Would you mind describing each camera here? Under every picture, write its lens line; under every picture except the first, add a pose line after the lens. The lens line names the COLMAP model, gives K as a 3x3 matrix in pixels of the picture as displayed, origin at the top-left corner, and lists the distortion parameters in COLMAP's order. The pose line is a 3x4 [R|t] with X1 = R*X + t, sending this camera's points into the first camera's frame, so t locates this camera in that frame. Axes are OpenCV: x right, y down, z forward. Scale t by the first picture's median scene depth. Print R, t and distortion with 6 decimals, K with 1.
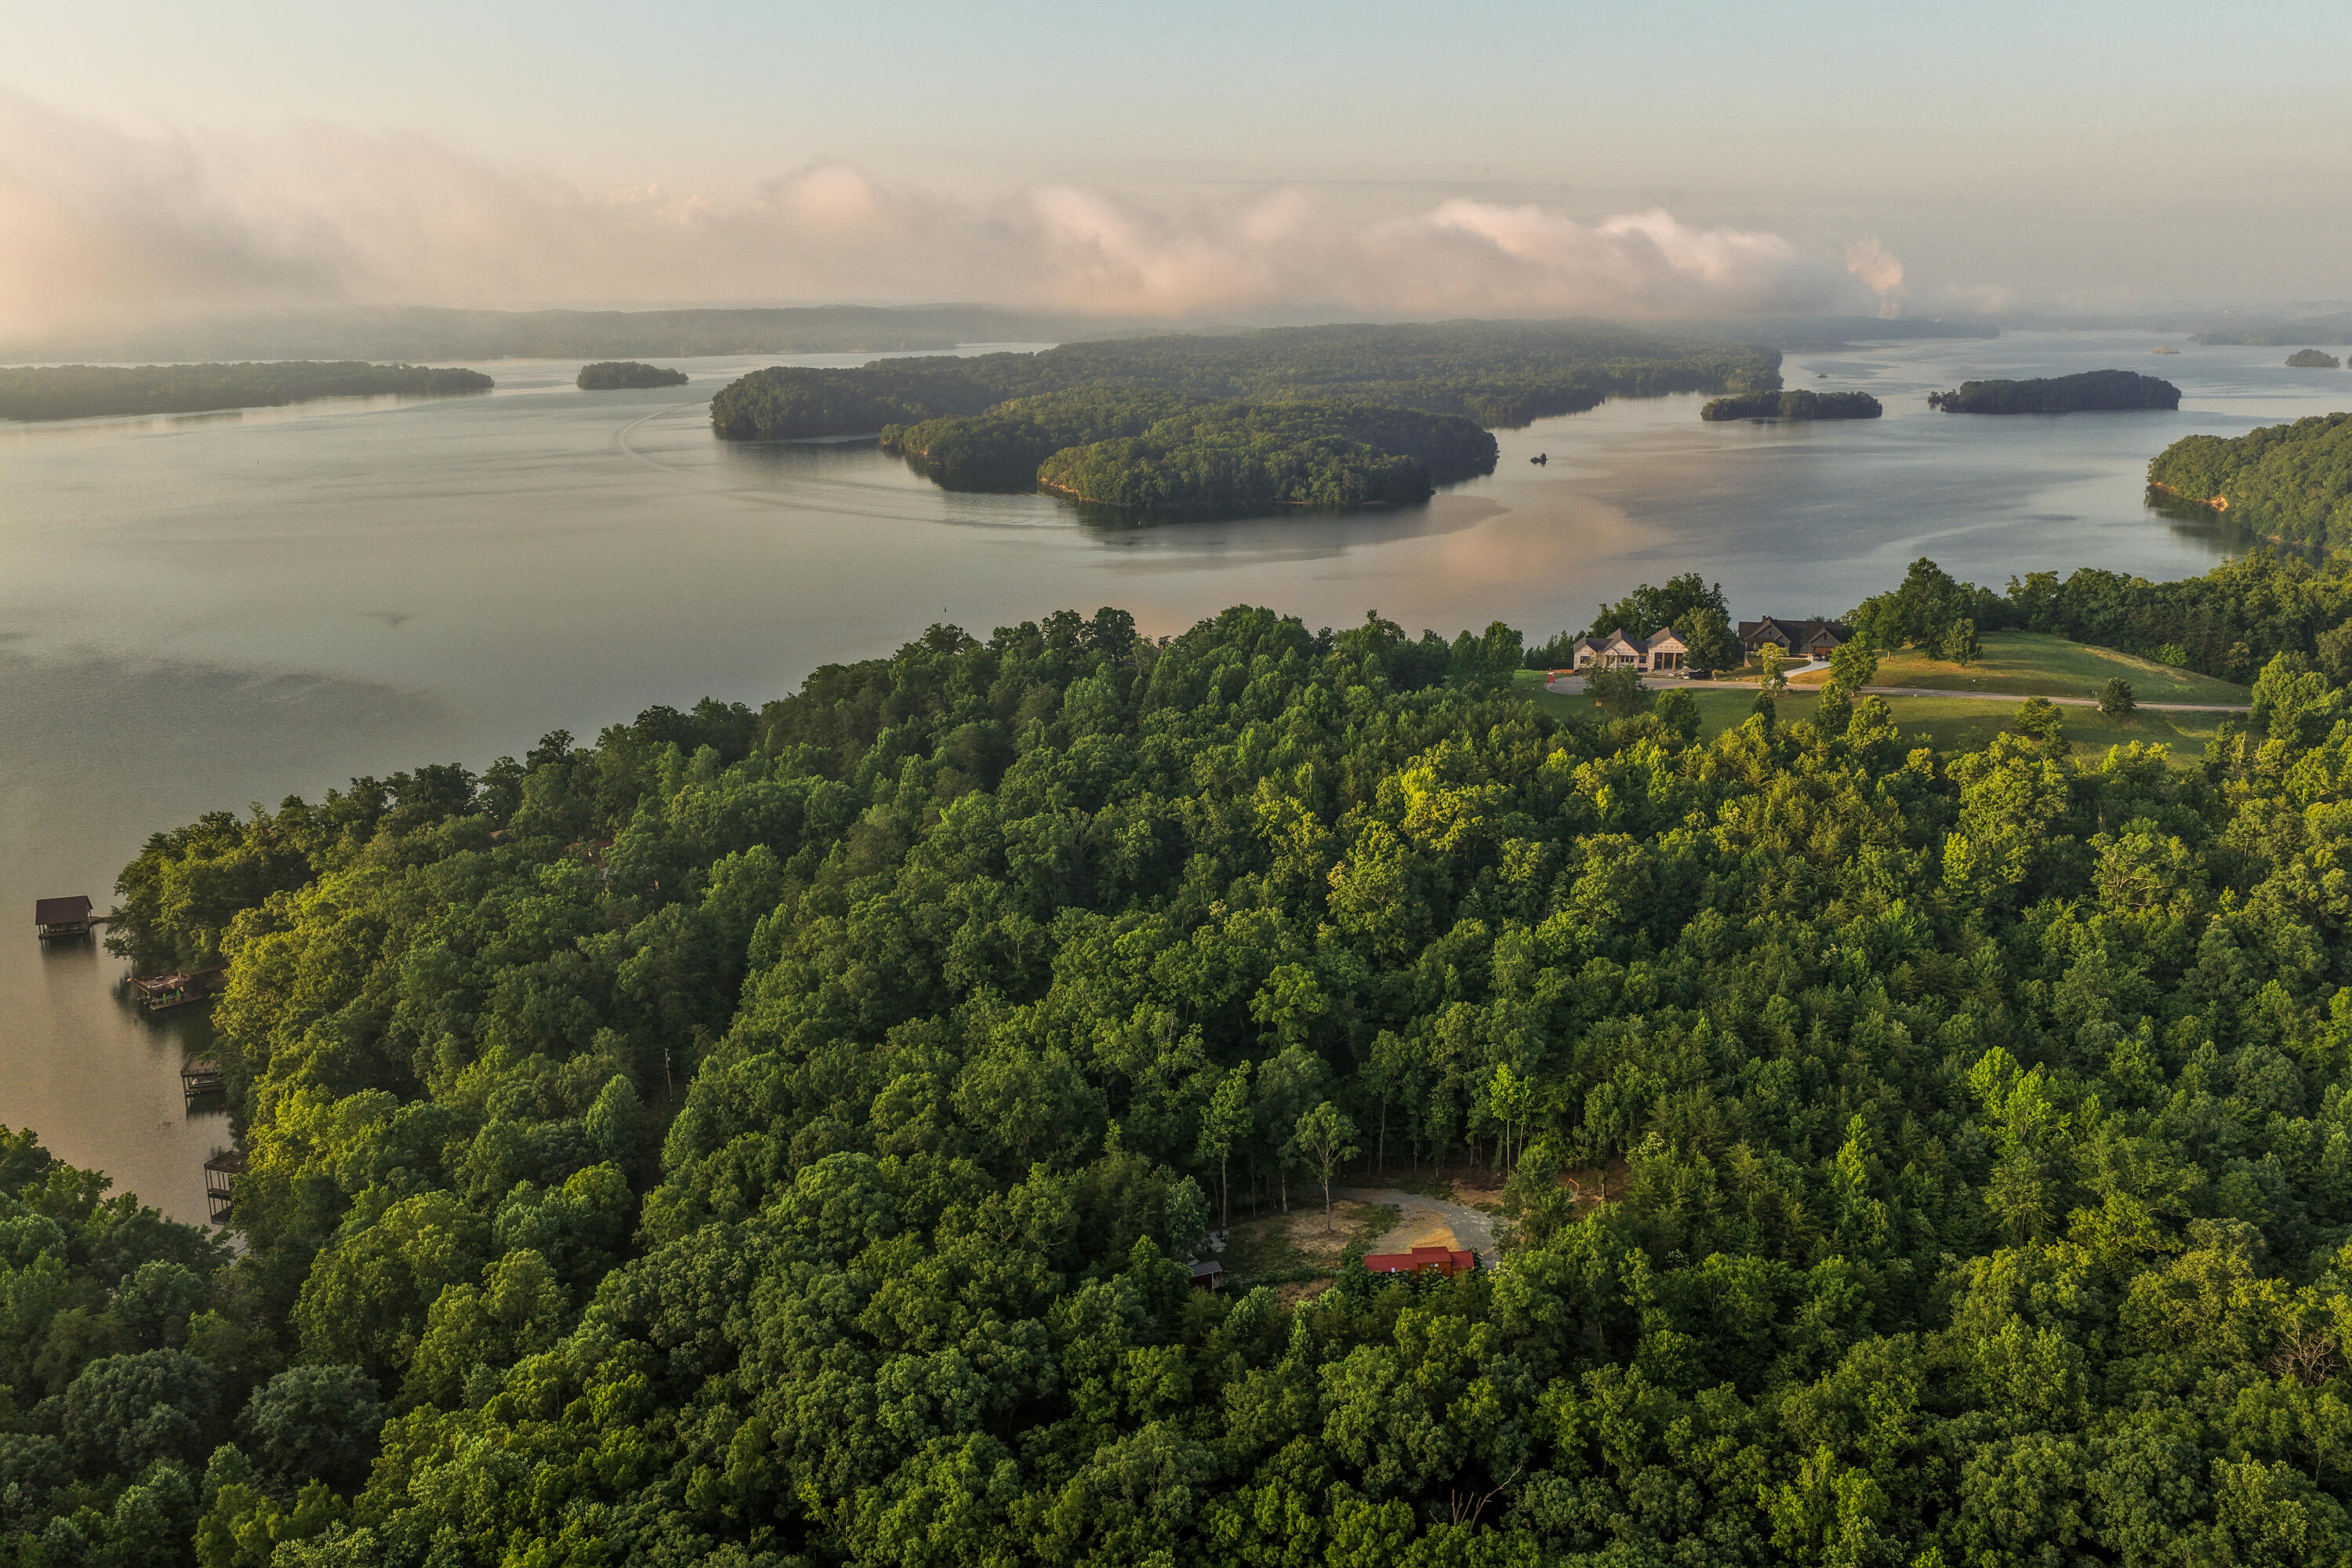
lens RADIAL K [[1958.2, 0, 1188.4], [0, 1958.2, 790.1], [0, 0, 1]] dist [-0.012299, 0.037856]
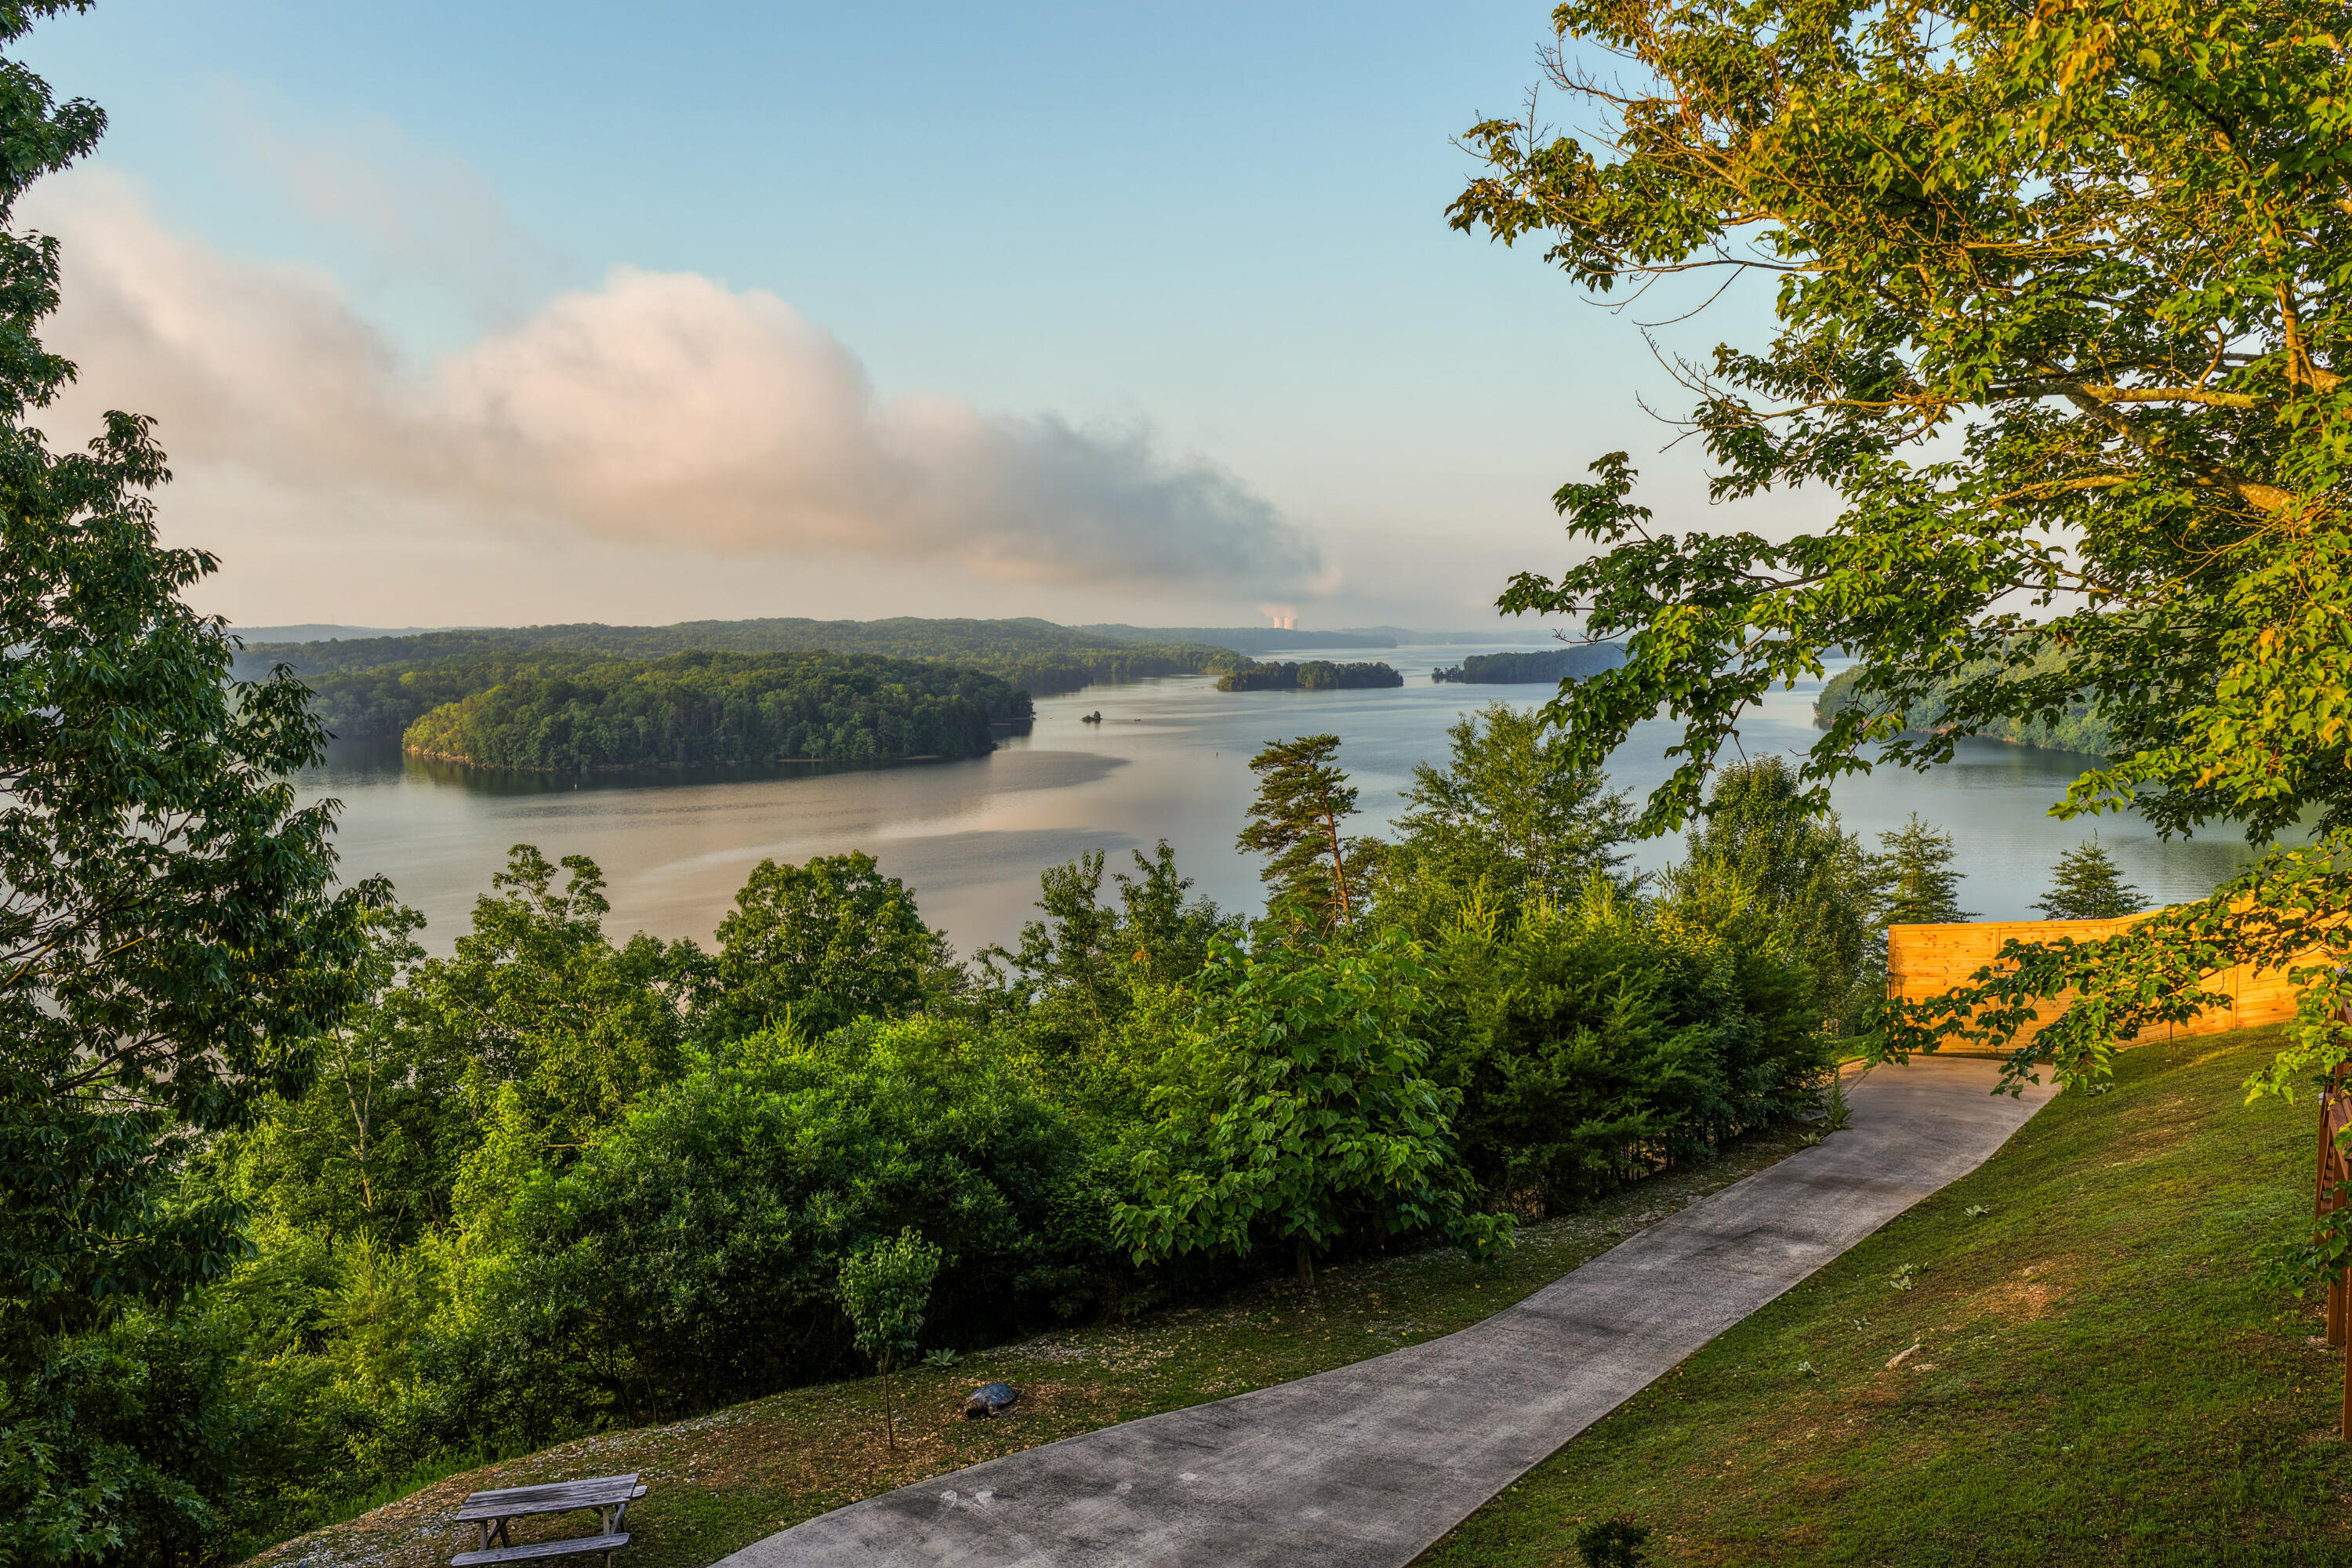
lens RADIAL K [[1958.2, 0, 1185.2], [0, 1958.2, 781.3], [0, 0, 1]] dist [-0.012299, 0.037856]
pose [[0.954560, -0.030376, 0.296466, -0.022046], [0.081184, 0.983674, -0.160607, -0.019399], [-0.286748, 0.177377, 0.941442, 0.319359]]
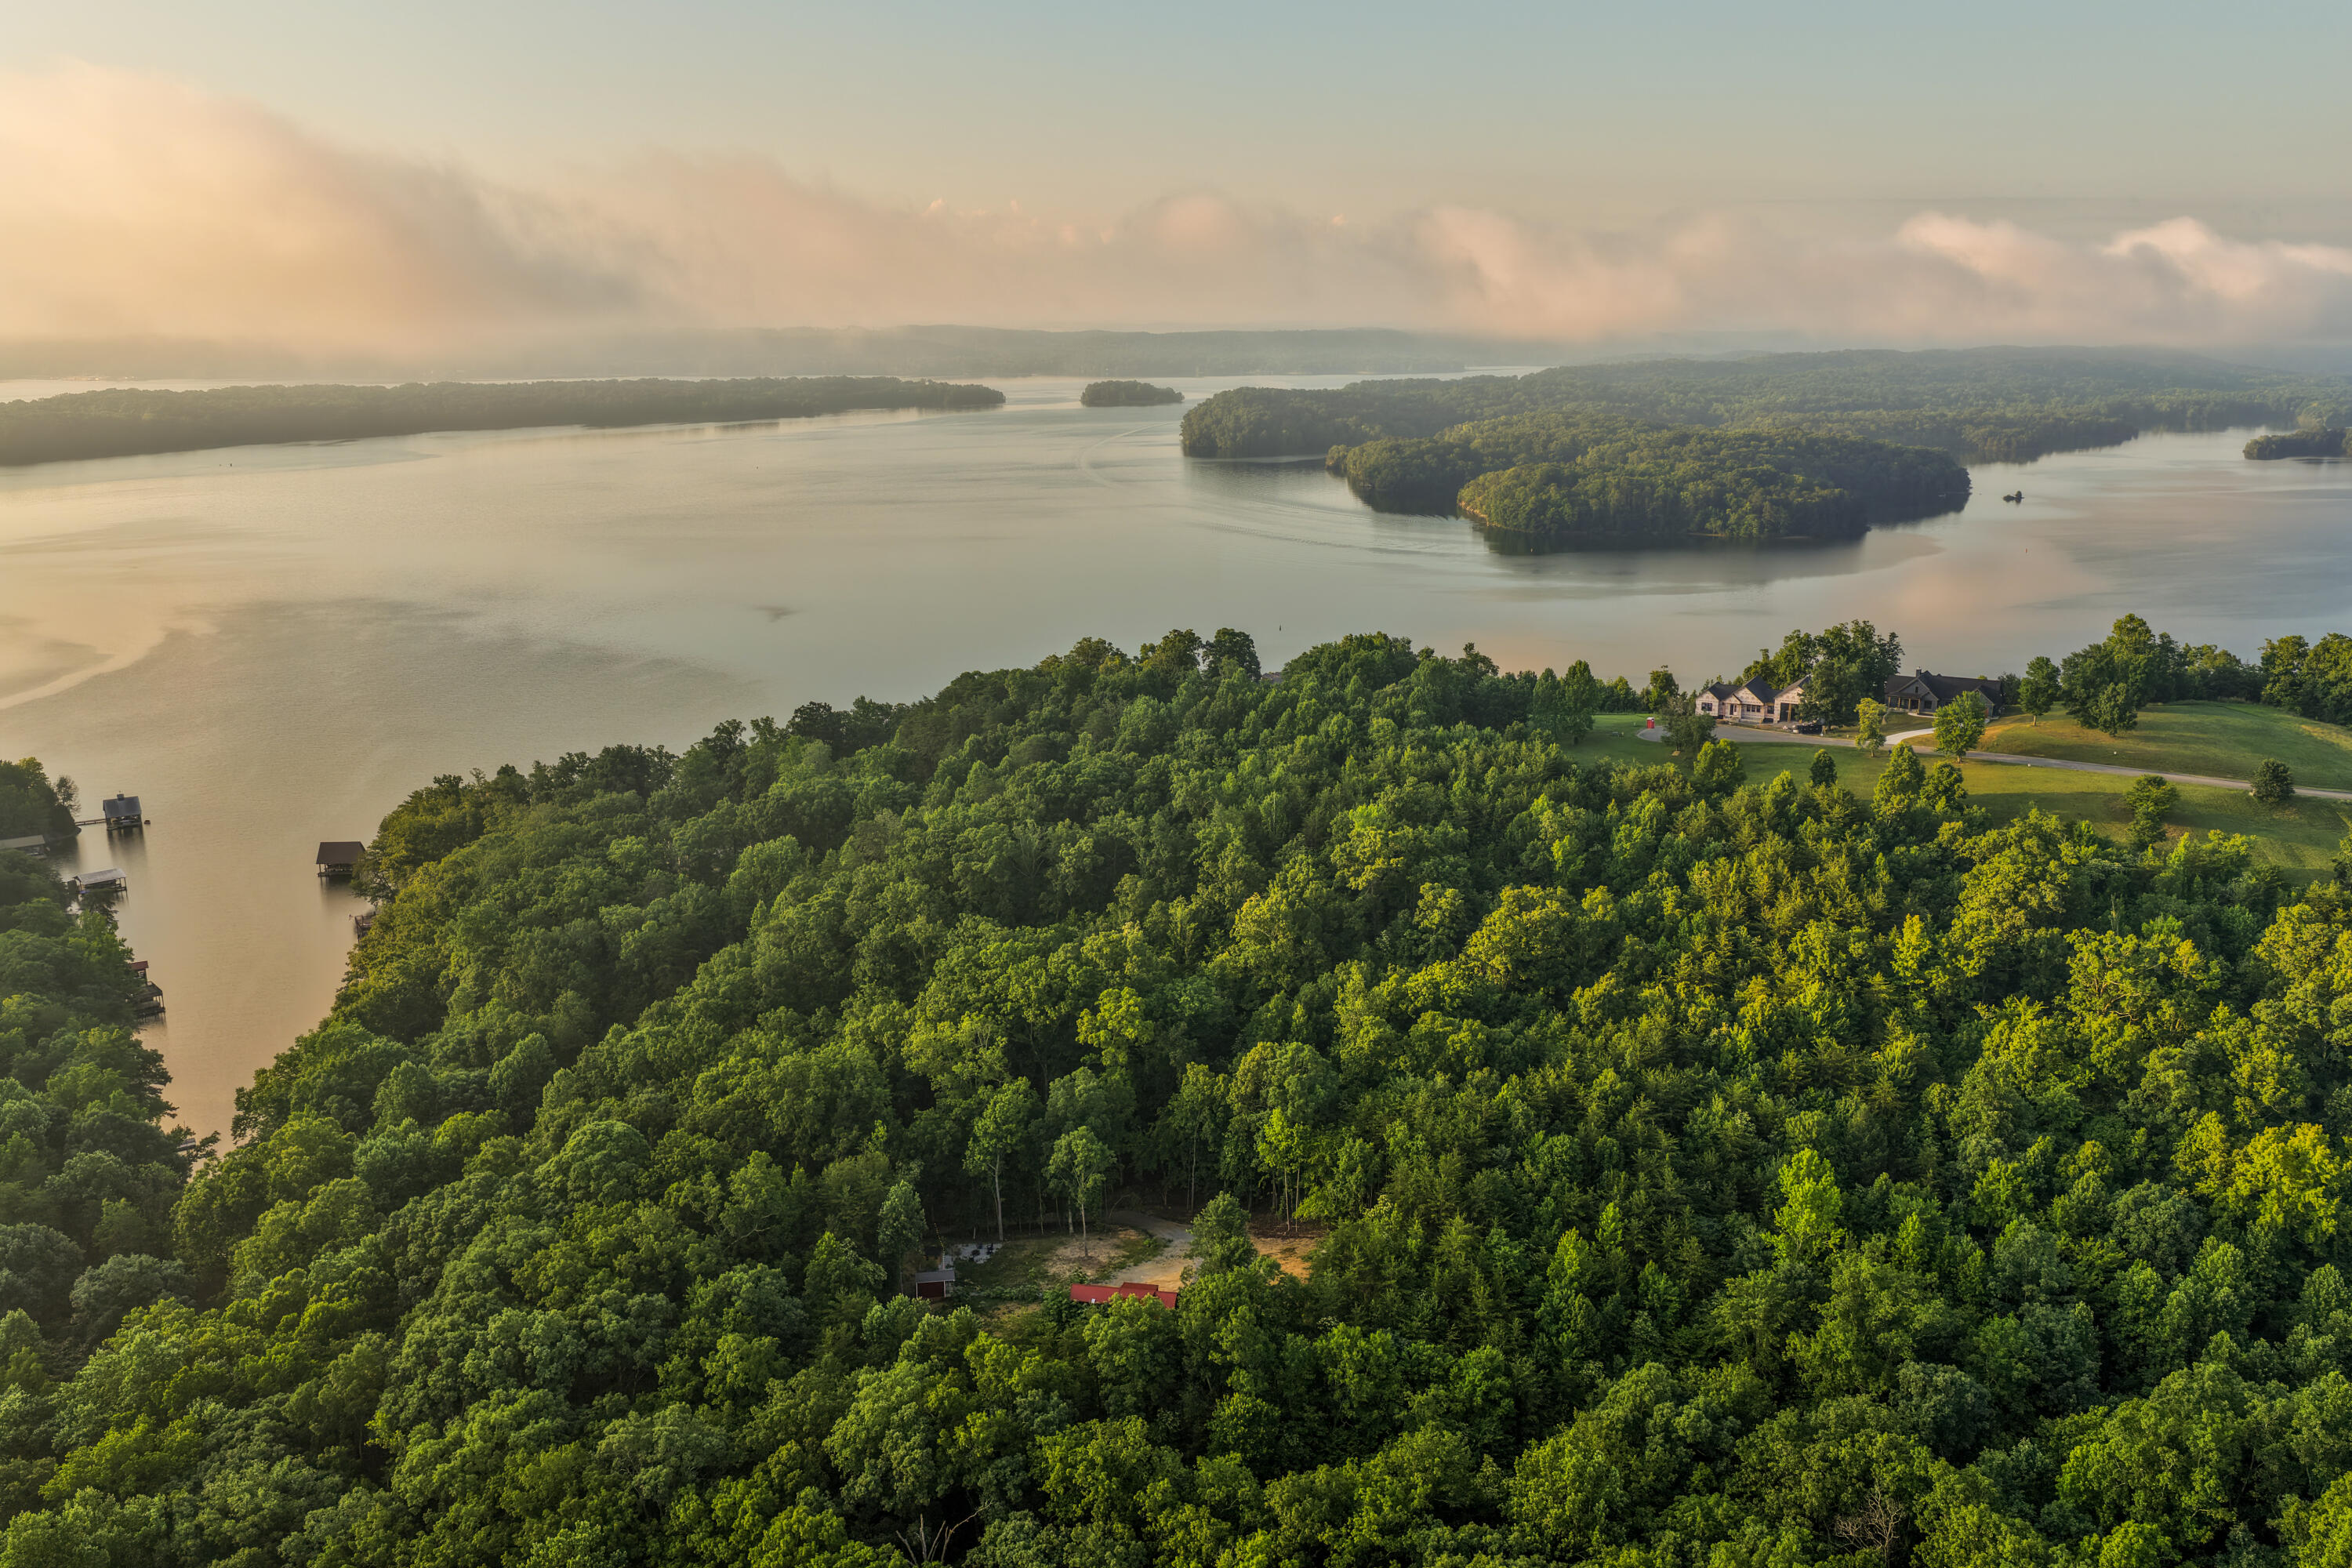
lens RADIAL K [[1958.2, 0, 1184.5], [0, 1958.2, 789.3], [0, 0, 1]] dist [-0.012299, 0.037856]
pose [[0.963303, 0.066132, -0.260141, 0.063446], [-0.069090, 0.997608, -0.002234, -0.002283], [0.259370, 0.020125, 0.965568, 0.008239]]
